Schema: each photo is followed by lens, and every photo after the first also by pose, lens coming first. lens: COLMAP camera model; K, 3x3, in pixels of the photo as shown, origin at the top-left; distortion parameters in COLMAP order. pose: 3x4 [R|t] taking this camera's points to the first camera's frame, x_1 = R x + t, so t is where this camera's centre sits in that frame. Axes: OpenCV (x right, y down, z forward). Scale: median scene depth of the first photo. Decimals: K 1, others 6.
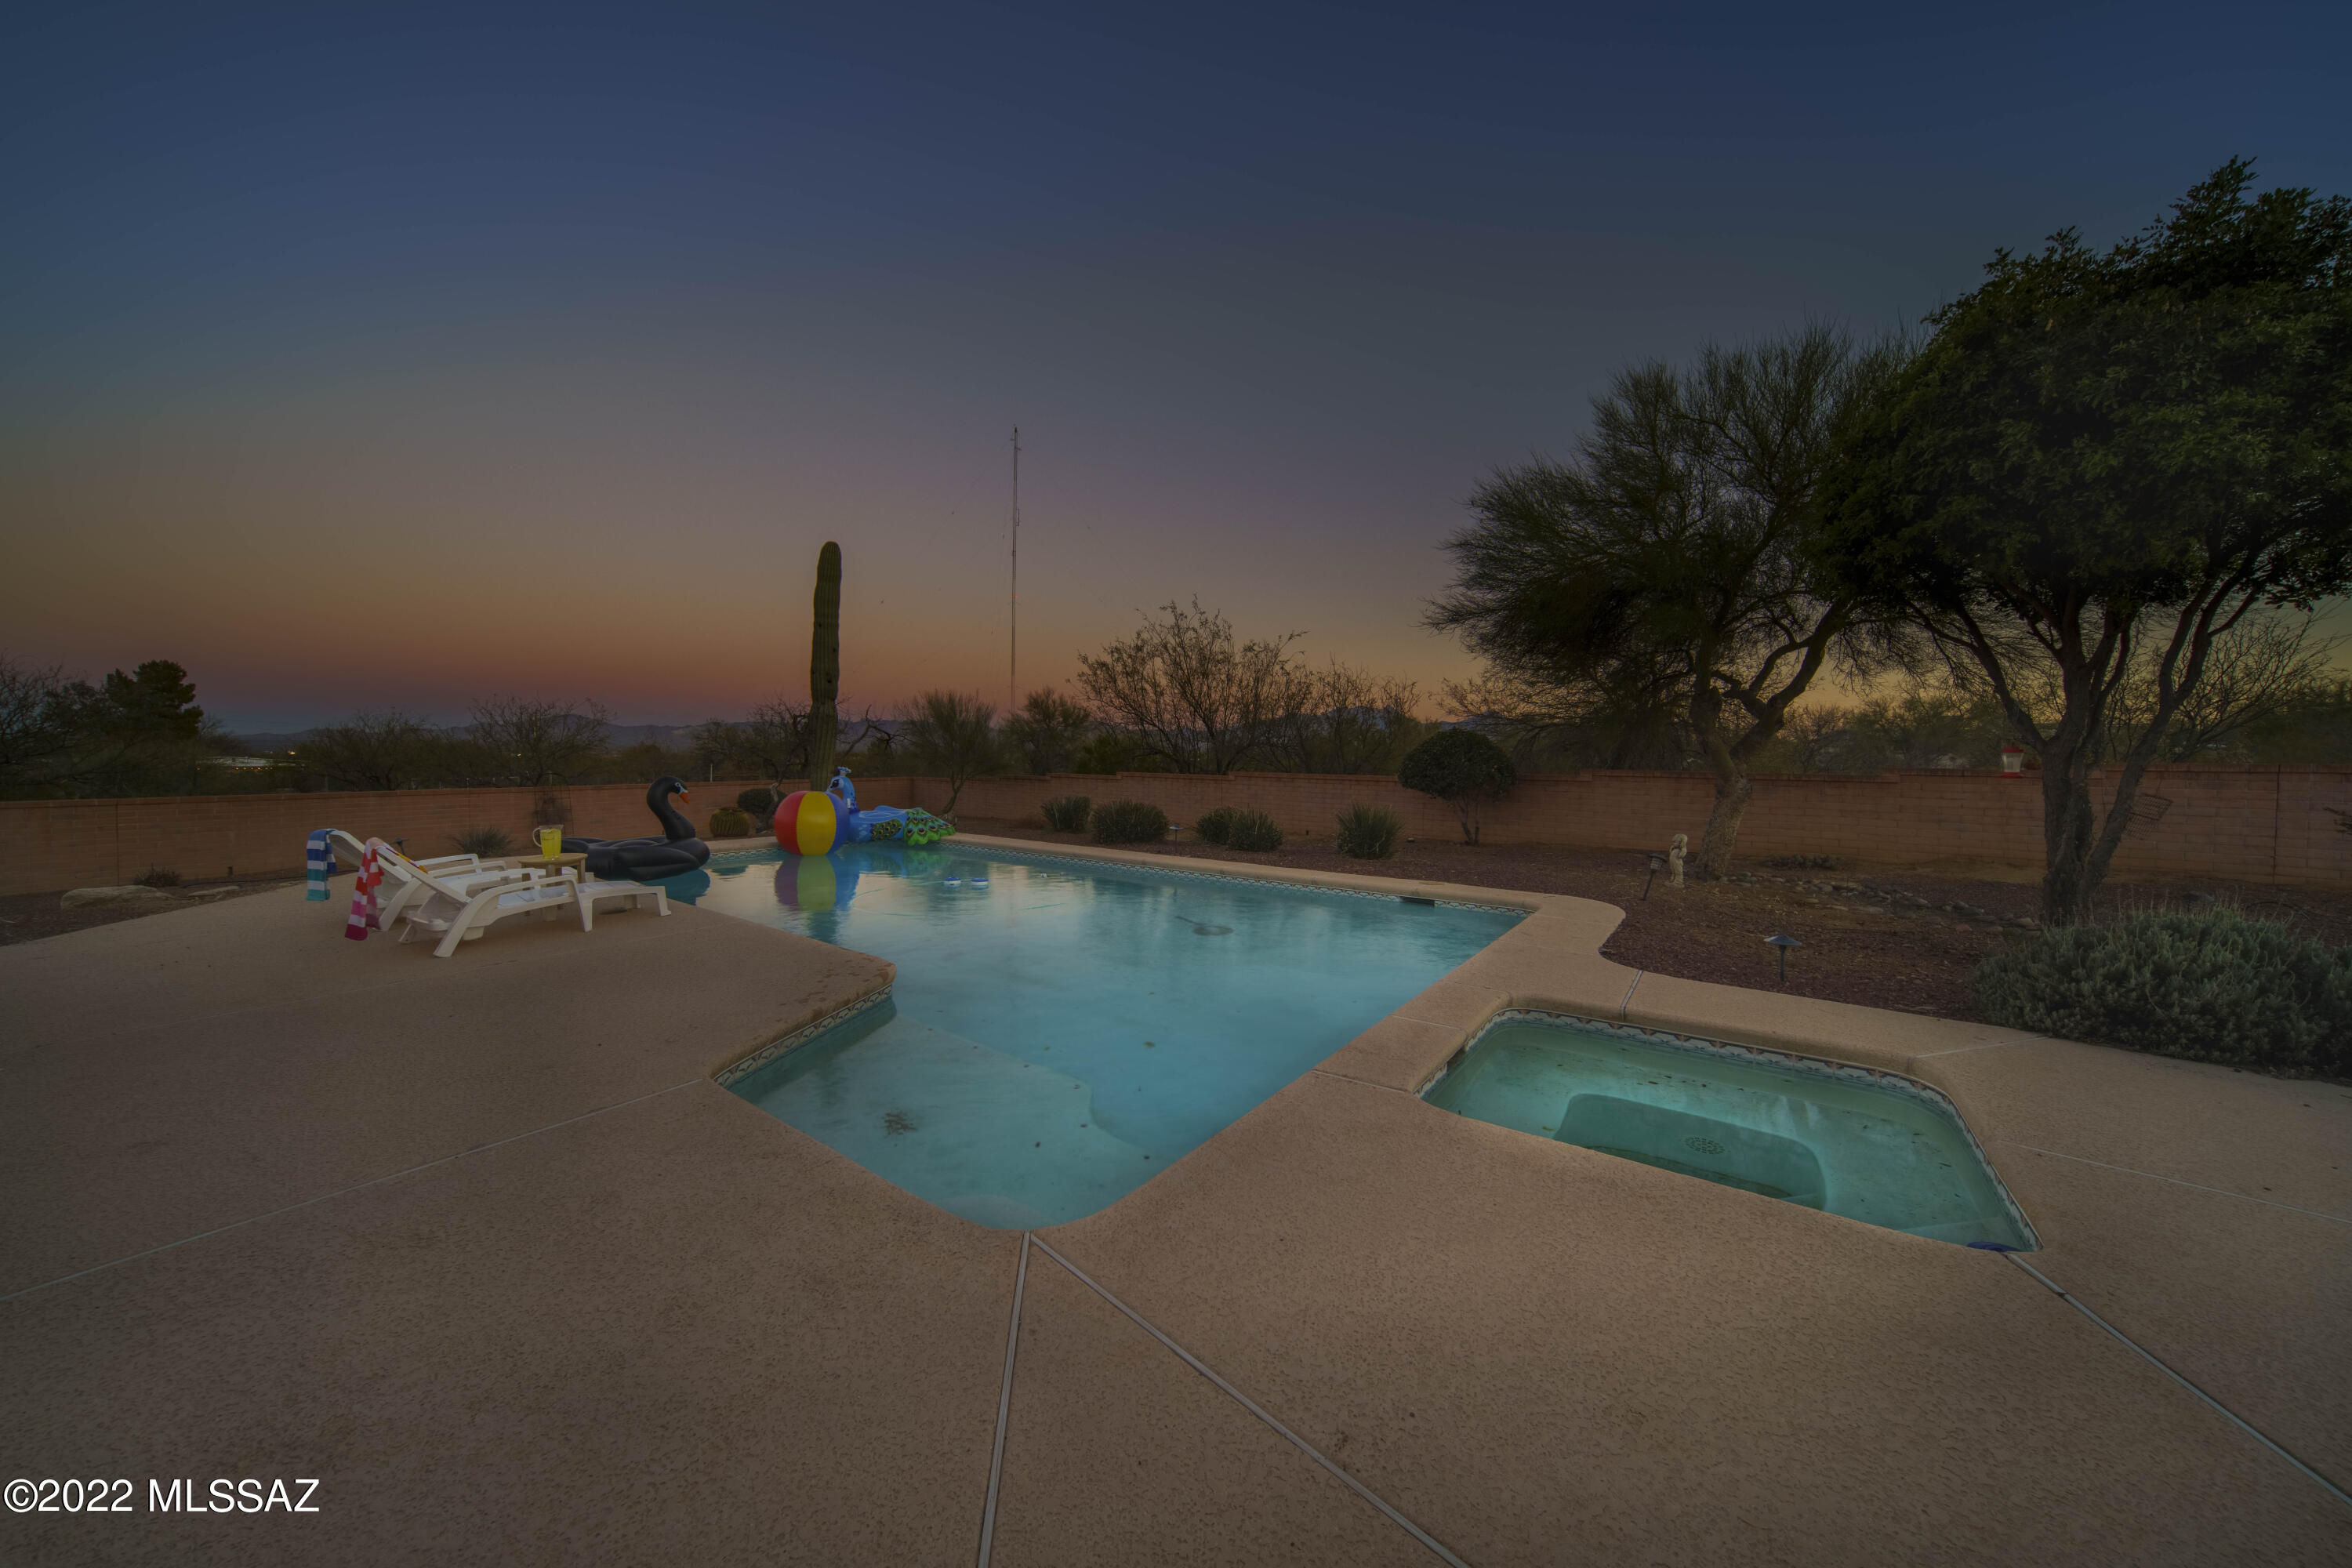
lens RADIAL K [[885.9, 0, 1176.0], [0, 885.9, 784.0], [0, 0, 1]] dist [0.000493, 0.000017]
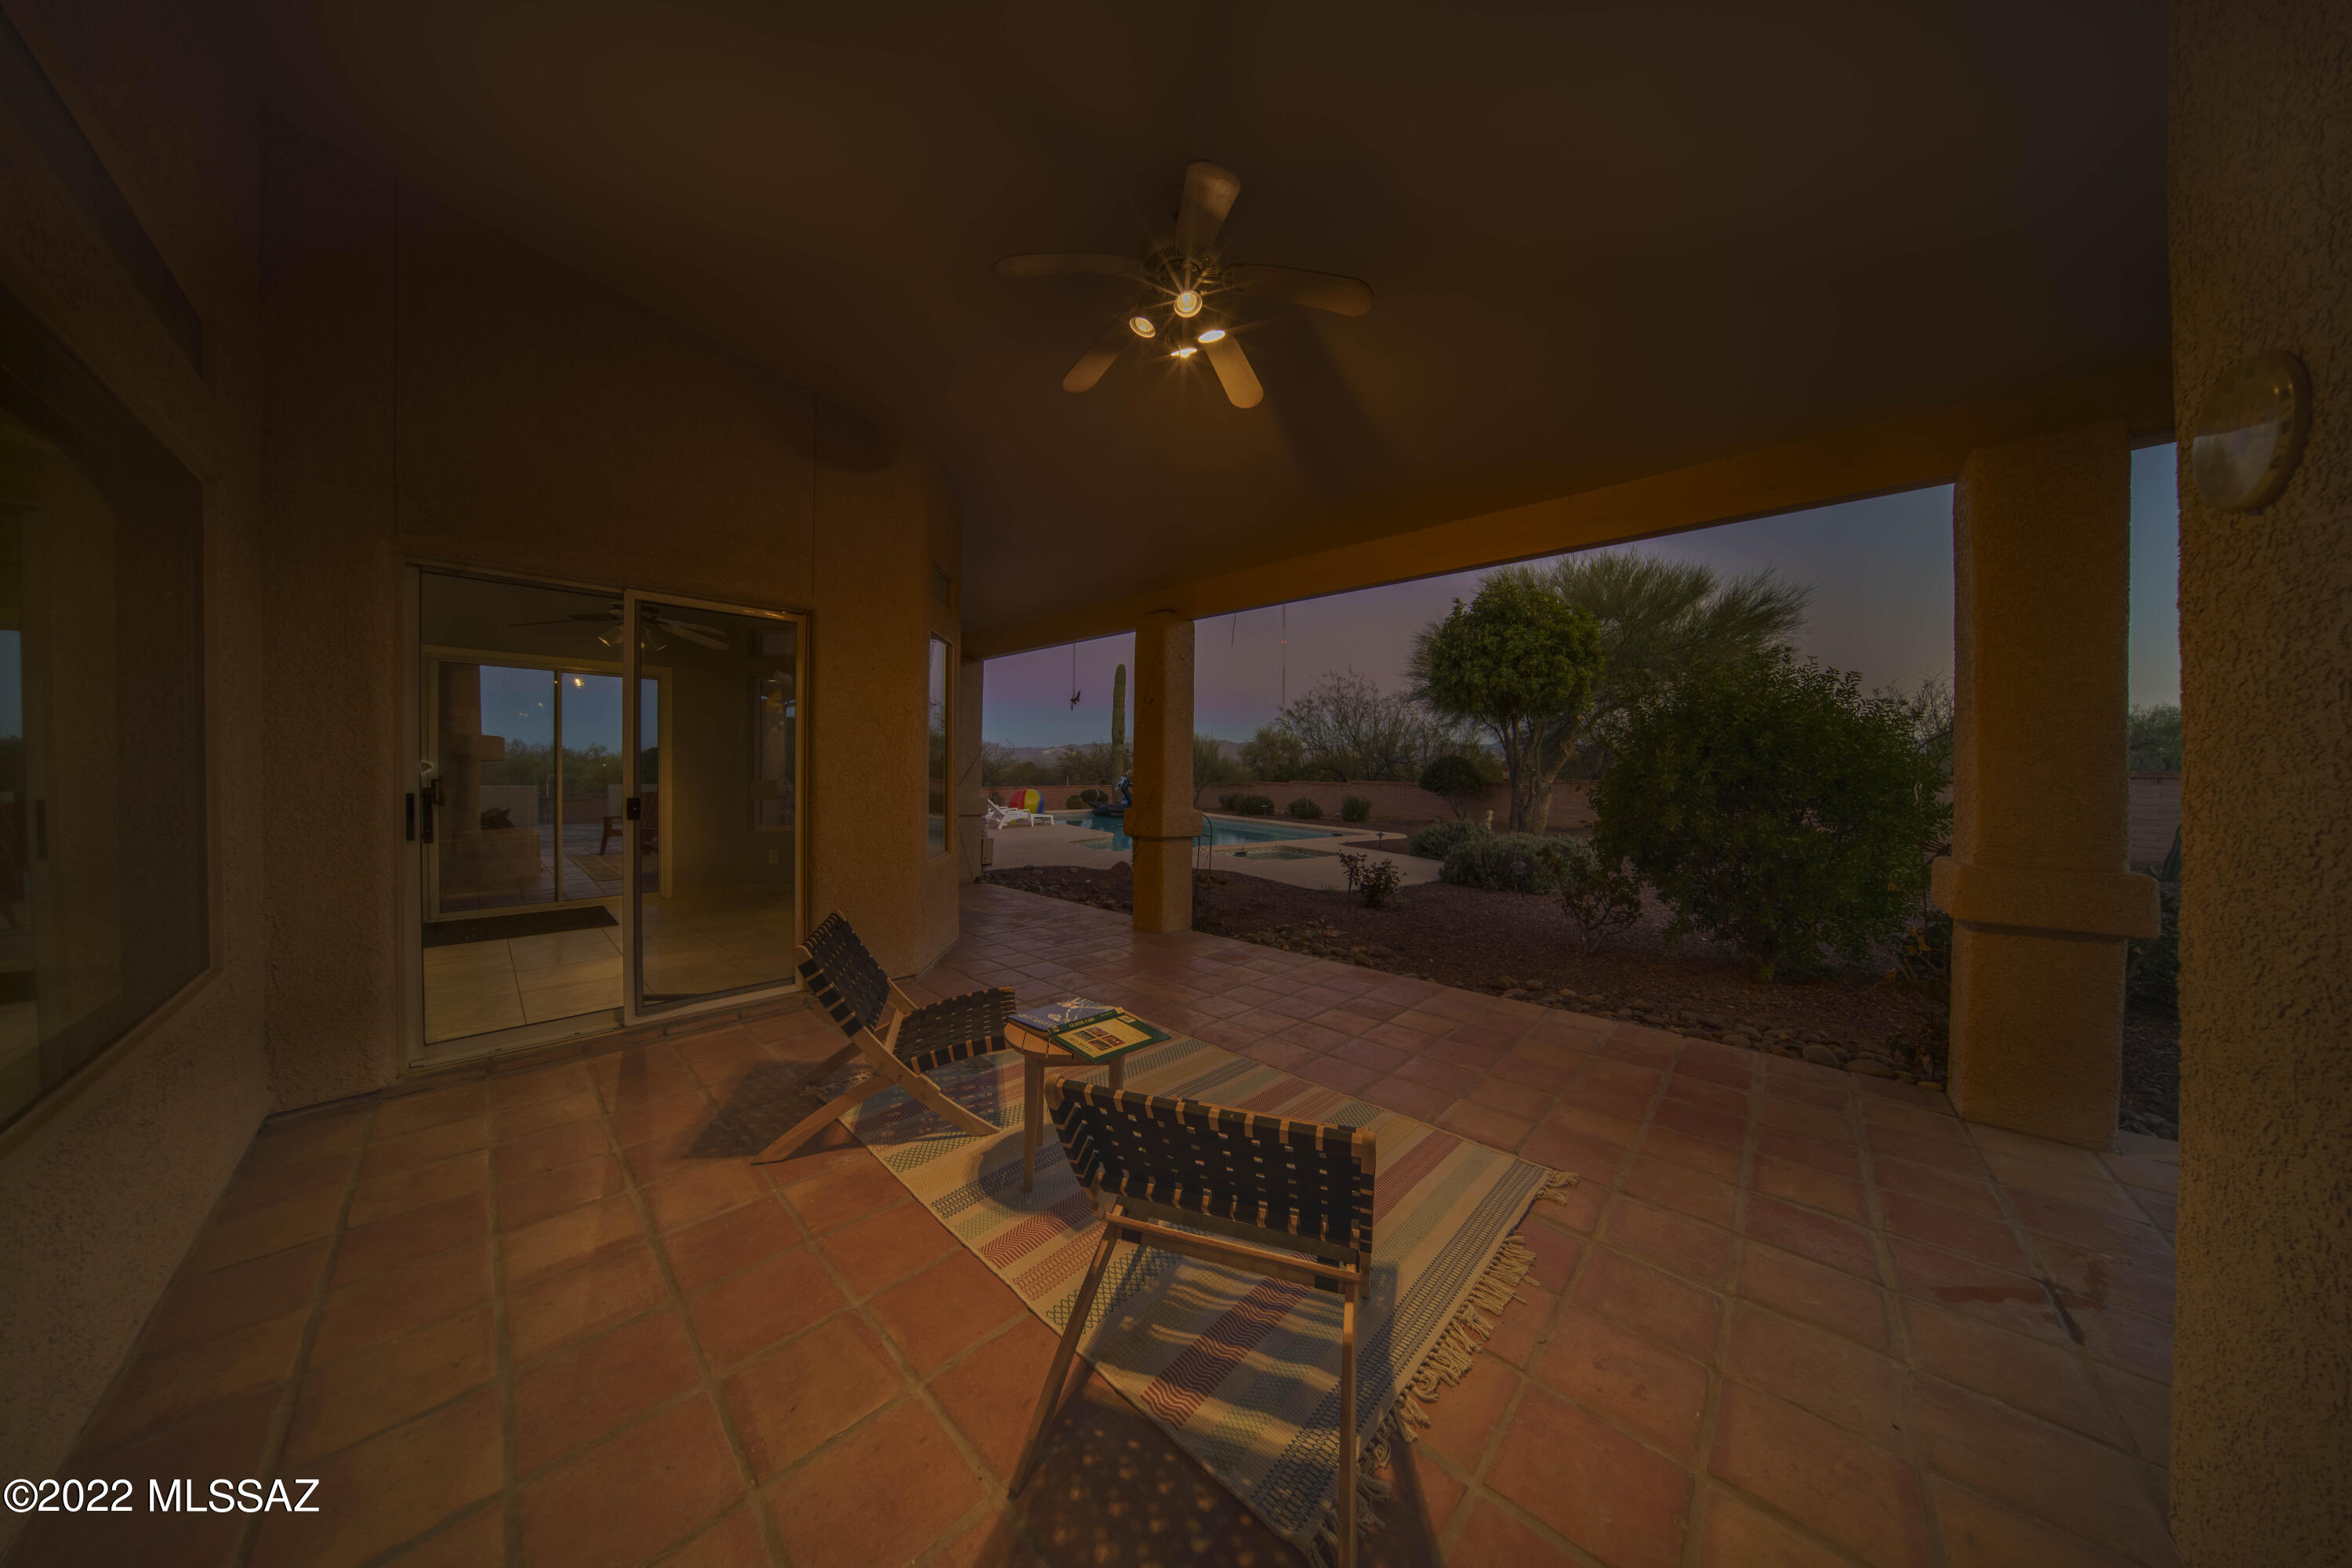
lens RADIAL K [[885.9, 0, 1176.0], [0, 885.9, 784.0], [0, 0, 1]] dist [0.000493, 0.000017]
pose [[0.936012, 0.002043, -0.351963, 0.482004], [-0.006509, 0.999913, -0.011505, 0.019828], [0.351909, 0.013059, 0.935943, -0.919562]]
